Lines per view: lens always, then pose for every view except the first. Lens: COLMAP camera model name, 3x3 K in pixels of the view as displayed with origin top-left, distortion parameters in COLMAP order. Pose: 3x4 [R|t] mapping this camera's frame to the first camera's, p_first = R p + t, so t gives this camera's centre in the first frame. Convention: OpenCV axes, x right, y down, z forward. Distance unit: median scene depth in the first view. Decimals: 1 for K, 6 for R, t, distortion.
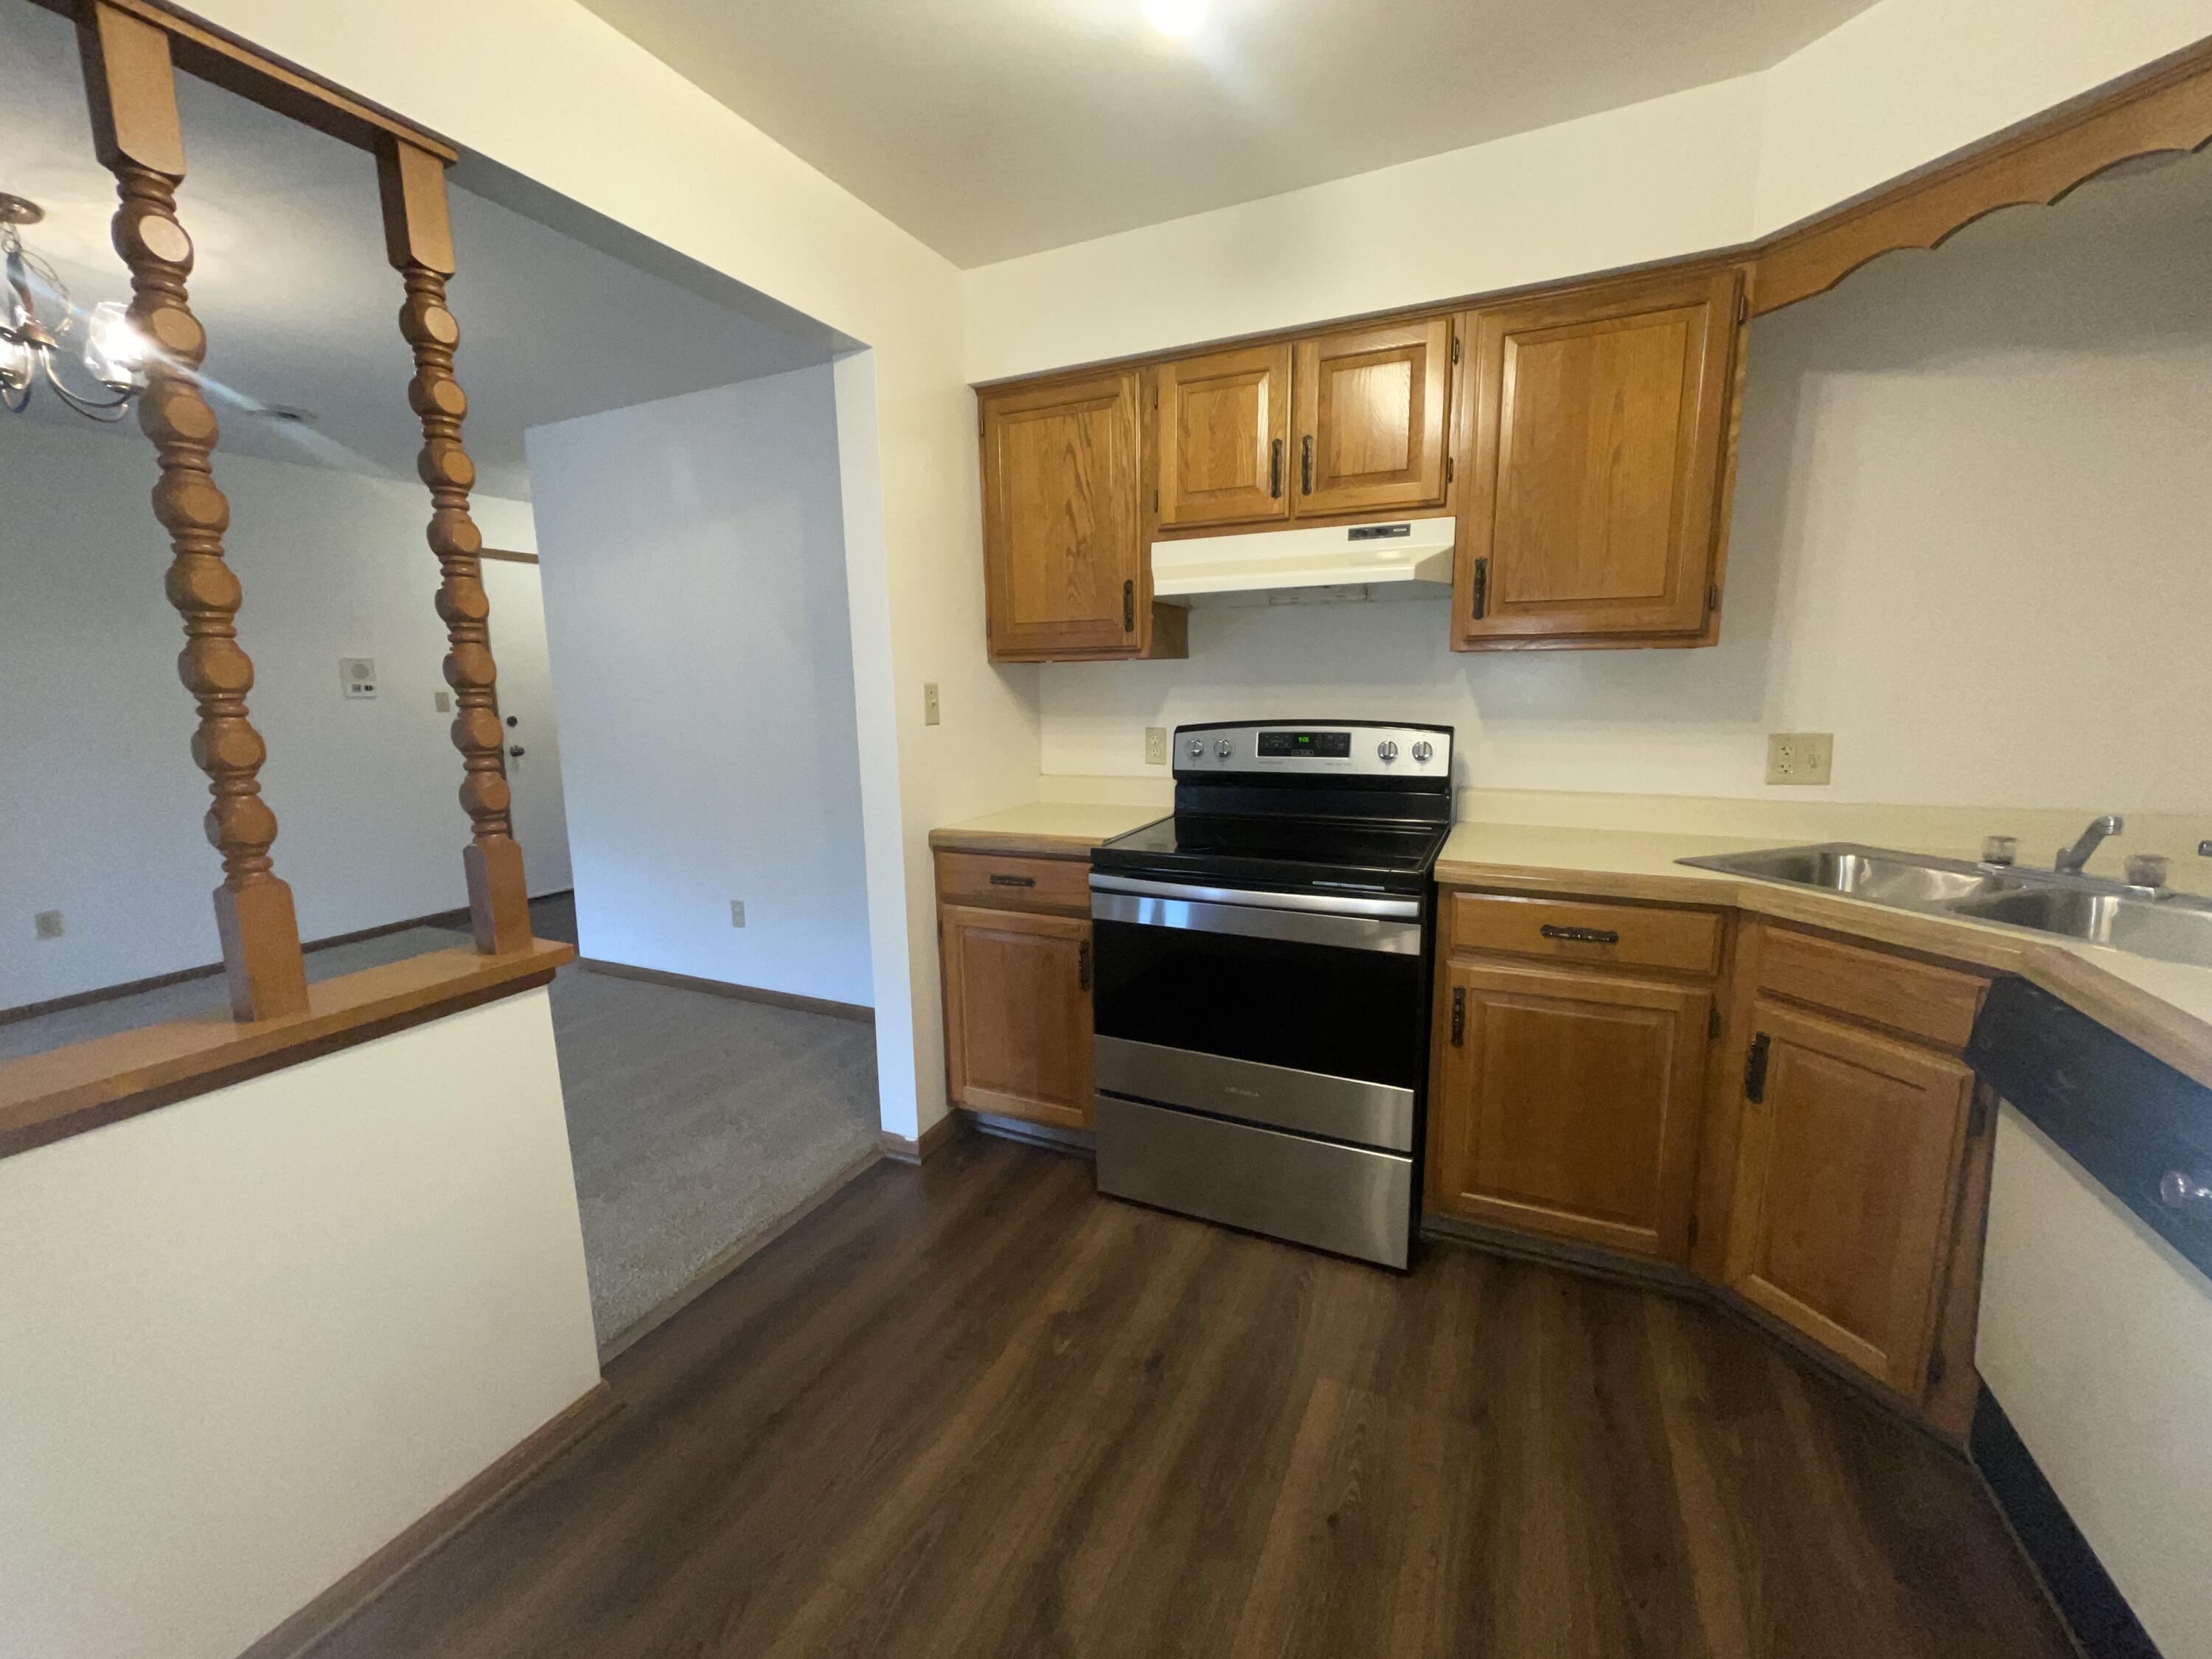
lens RADIAL K [[899.0, 0, 1100.0], [0, 899.0, 829.4], [0, 0, 1]] dist [-0.000947, -0.000245]
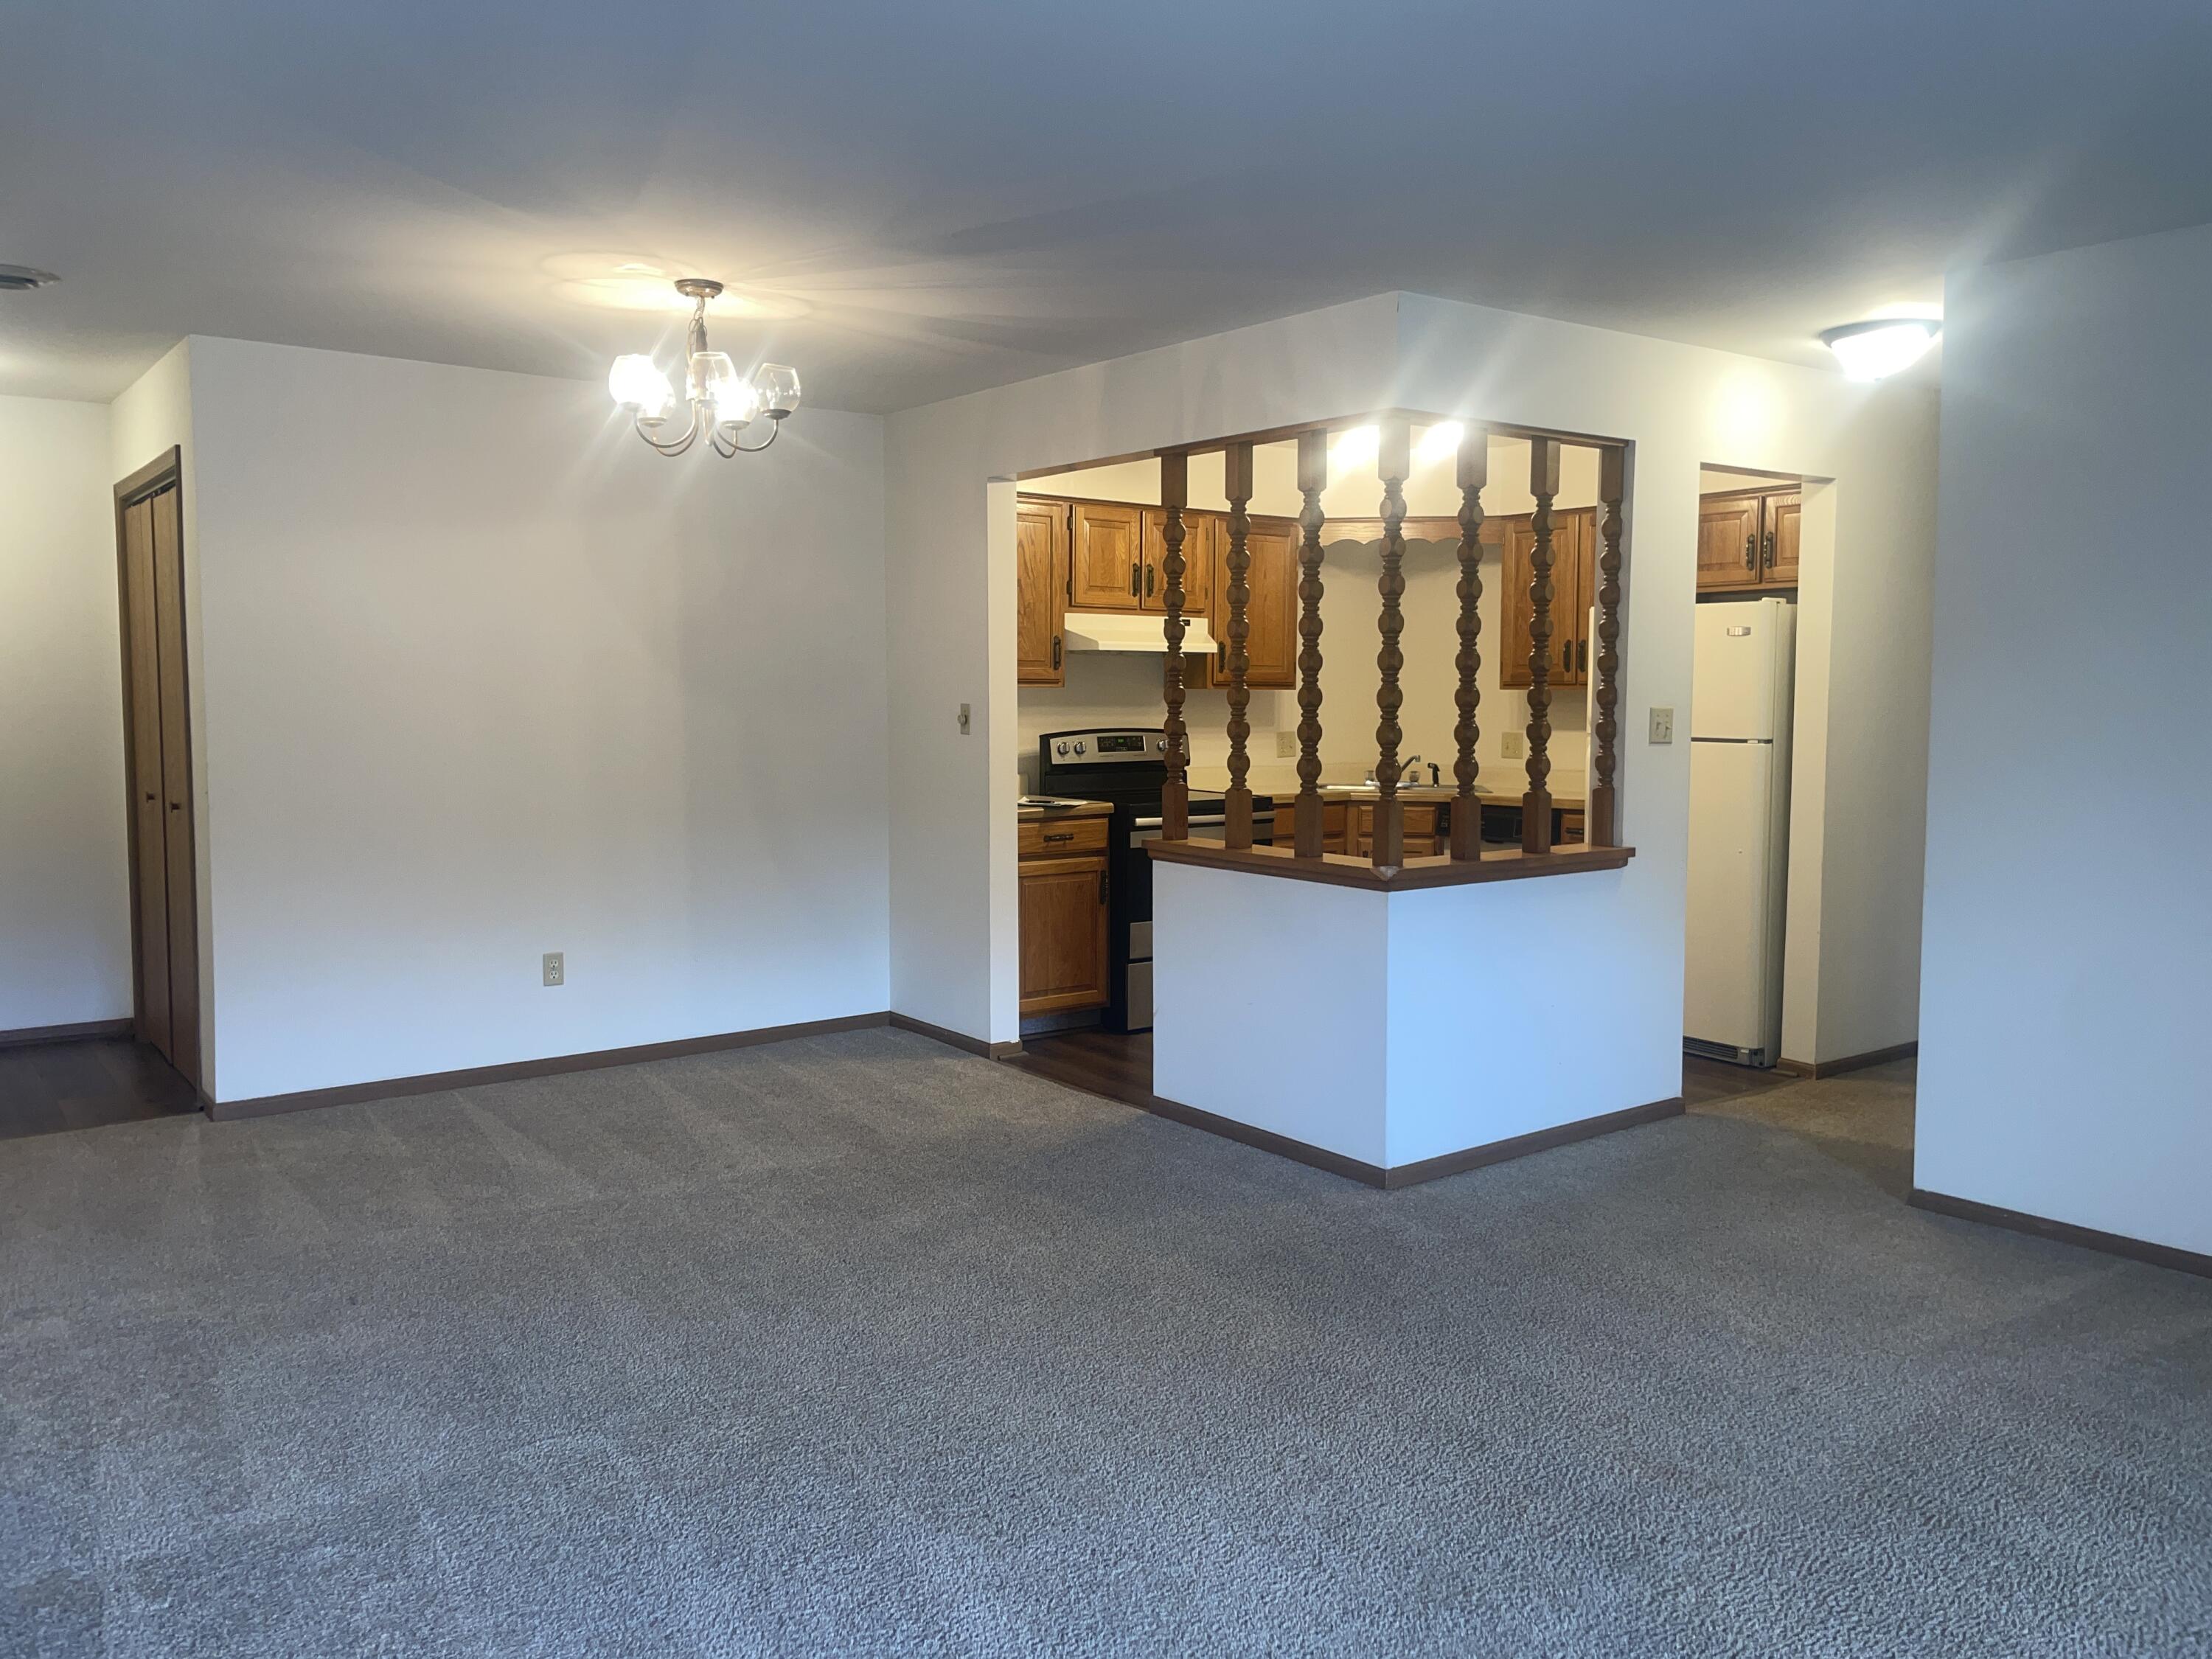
lens RADIAL K [[1688.5, 0, 1105.6], [0, 1688.5, 823.1], [0, 0, 1]] dist [-0.012260, -0.004818]
pose [[0.448978, -0.054346, 0.891889, -2.603752], [0.136258, 0.990639, -0.008229, 0.068867], [-0.883093, 0.125222, 0.452180, -0.321071]]
